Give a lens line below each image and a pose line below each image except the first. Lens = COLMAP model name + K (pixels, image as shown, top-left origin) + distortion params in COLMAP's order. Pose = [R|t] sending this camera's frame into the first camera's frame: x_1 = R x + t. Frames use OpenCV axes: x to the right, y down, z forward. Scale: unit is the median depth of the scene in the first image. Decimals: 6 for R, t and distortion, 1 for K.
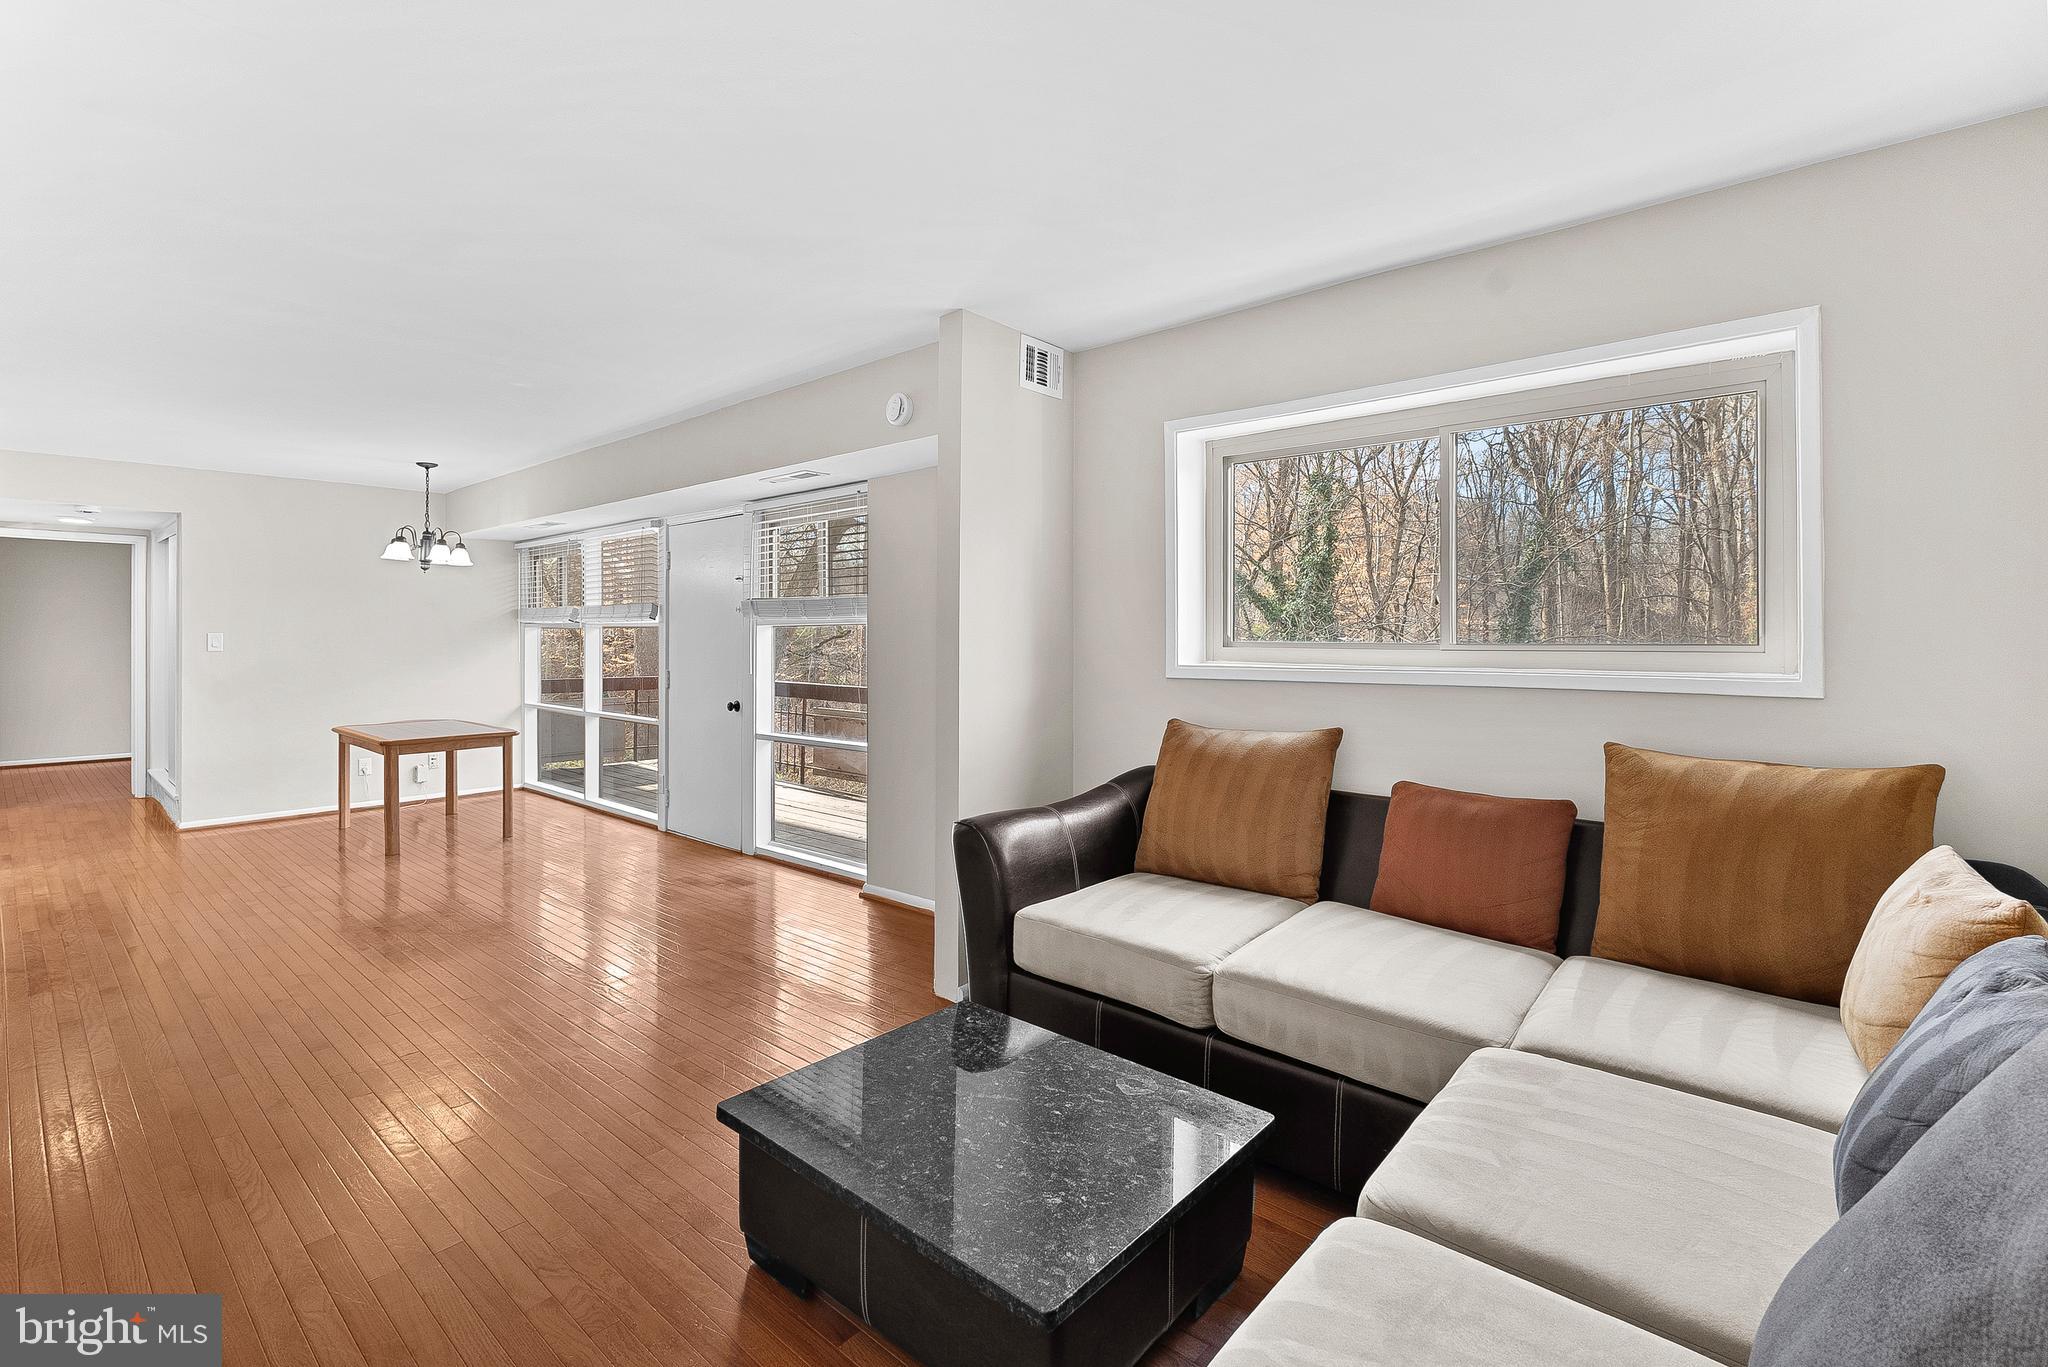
lens RADIAL K [[921.4, 0, 1016.9], [0, 921.4, 641.8], [0, 0, 1]] dist [-0.007000, 0.001815]
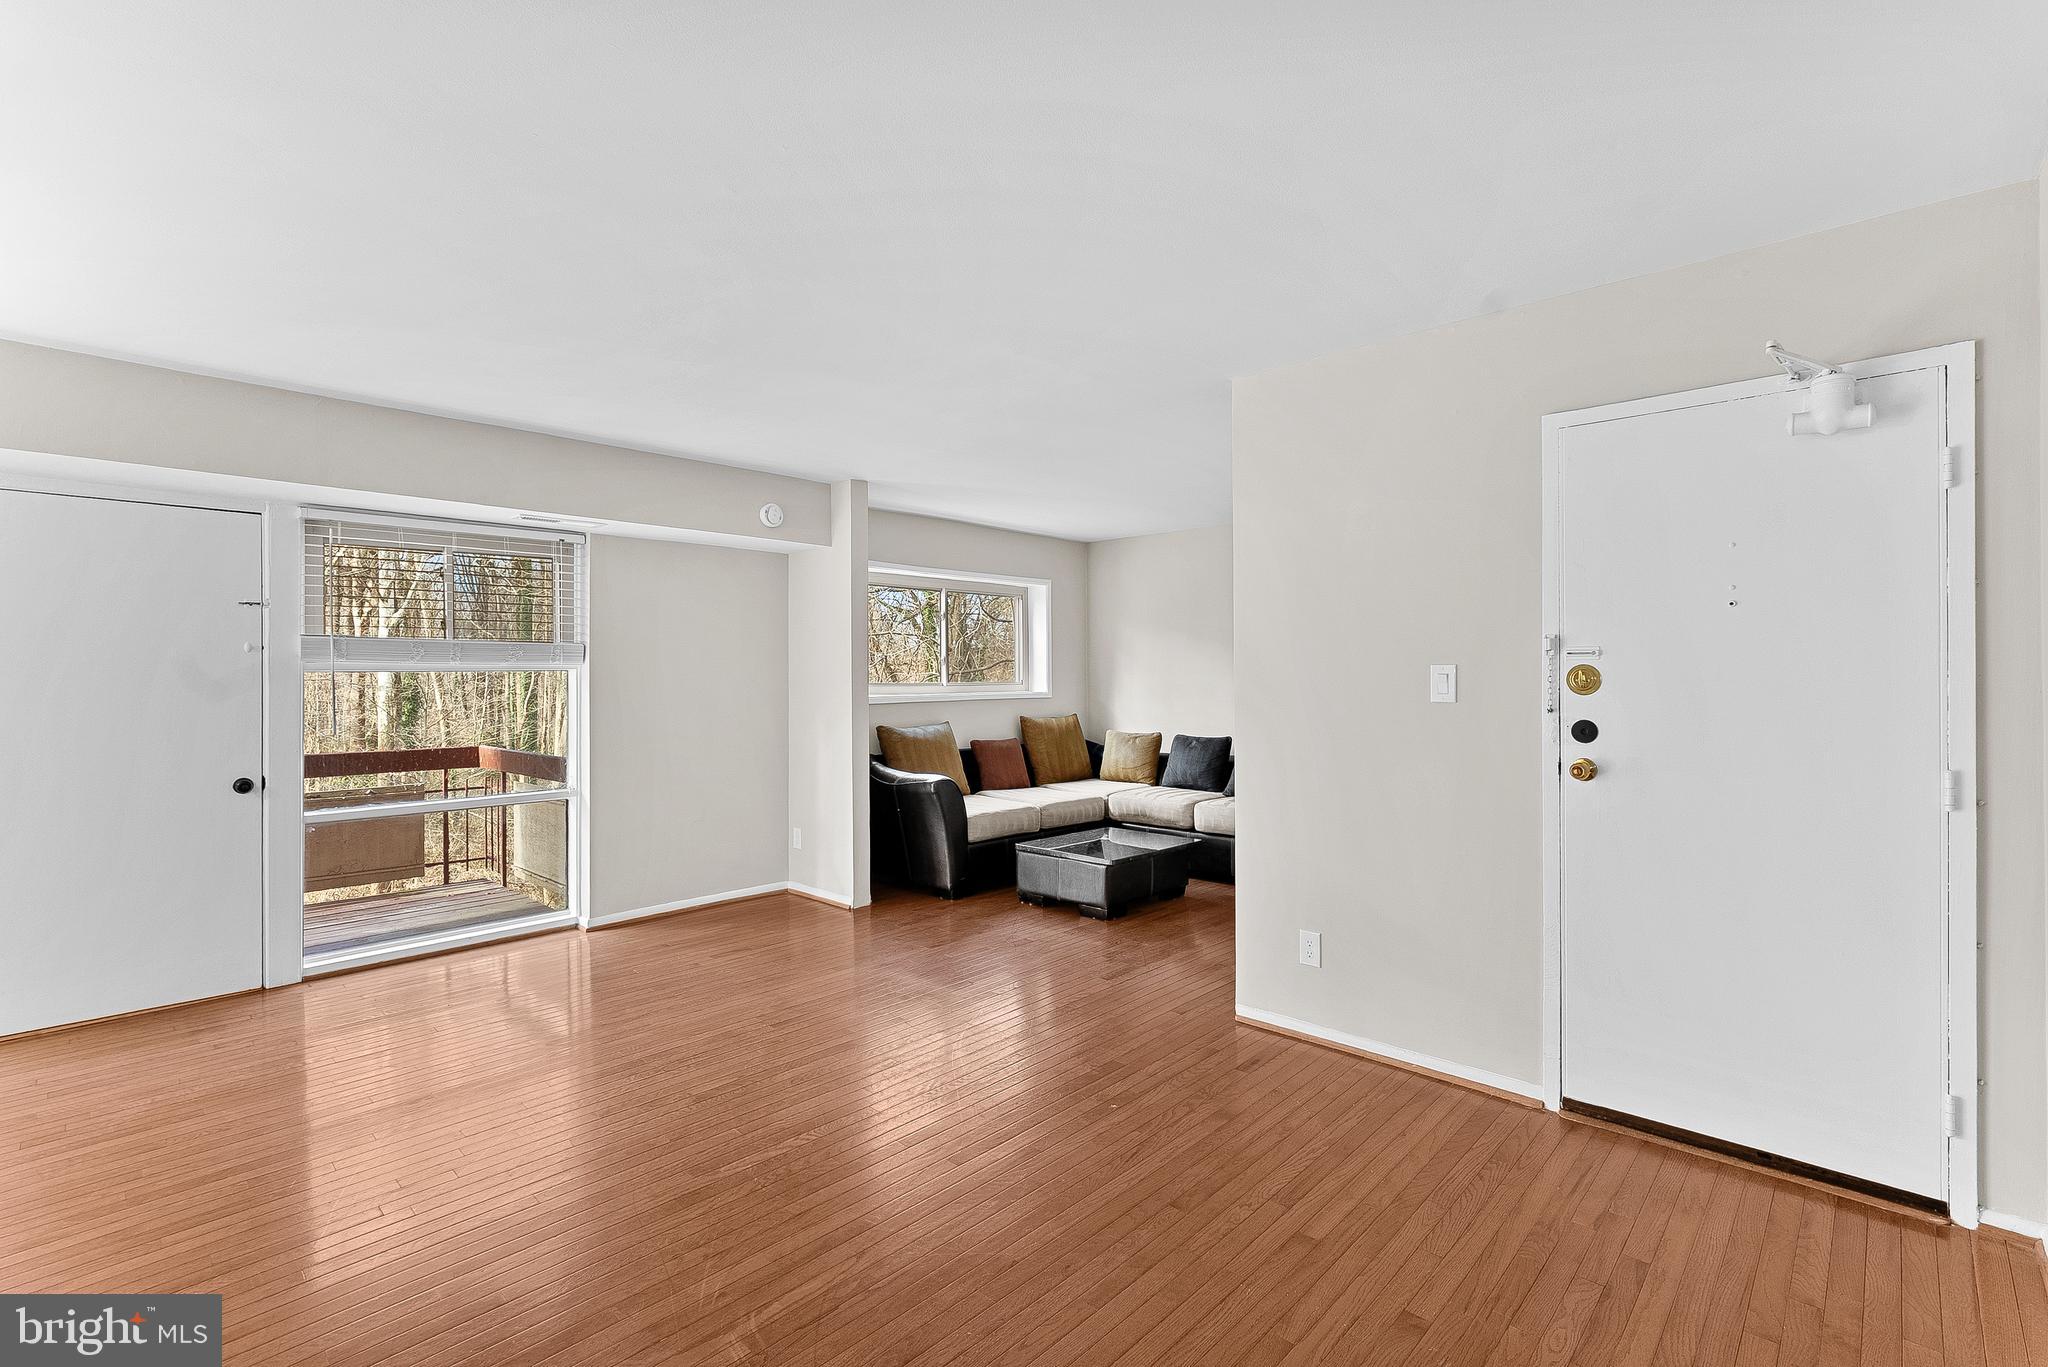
lens RADIAL K [[921.4, 0, 1019.2], [0, 921.4, 674.1], [0, 0, 1]] dist [-0.007000, 0.001815]
pose [[0.038504, 0.001245, 0.999258, -0.883502], [0.008701, 0.999961, -0.001582, -0.008129], [-0.999221, 0.008756, 0.038491, 0.345494]]
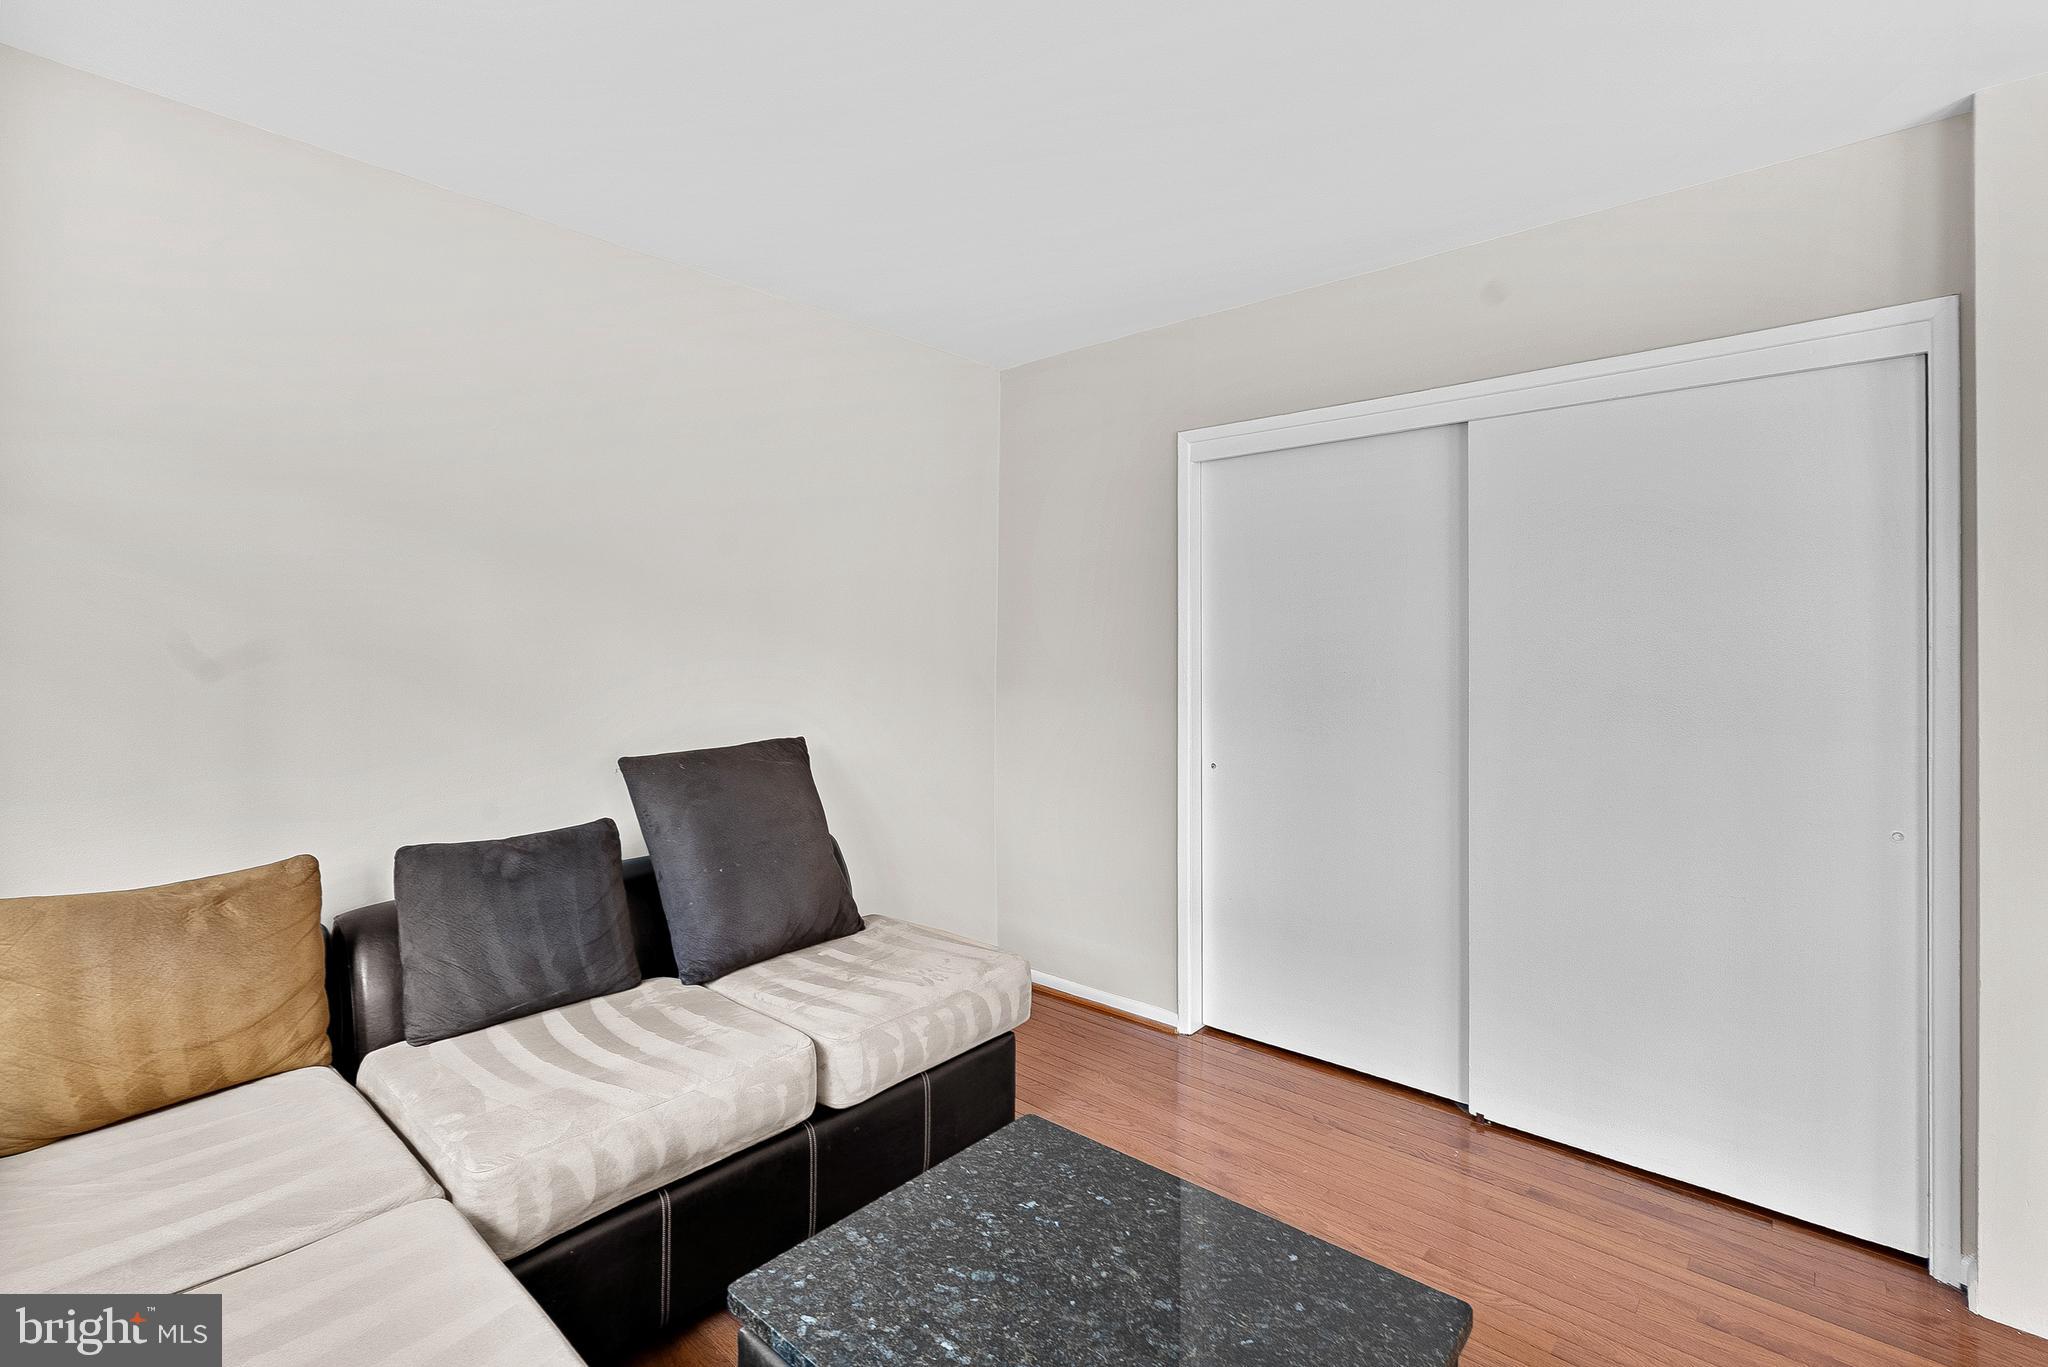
lens RADIAL K [[921.4, 0, 998.6], [0, 921.4, 641.8], [0, 0, 1]] dist [-0.007000, 0.001815]
pose [[-0.999938, -0.008362, 0.007380, 0.016340], [-0.008353, 0.999964, 0.001137, -0.009325], [-0.007389, 0.001076, -0.999972, 0.518117]]
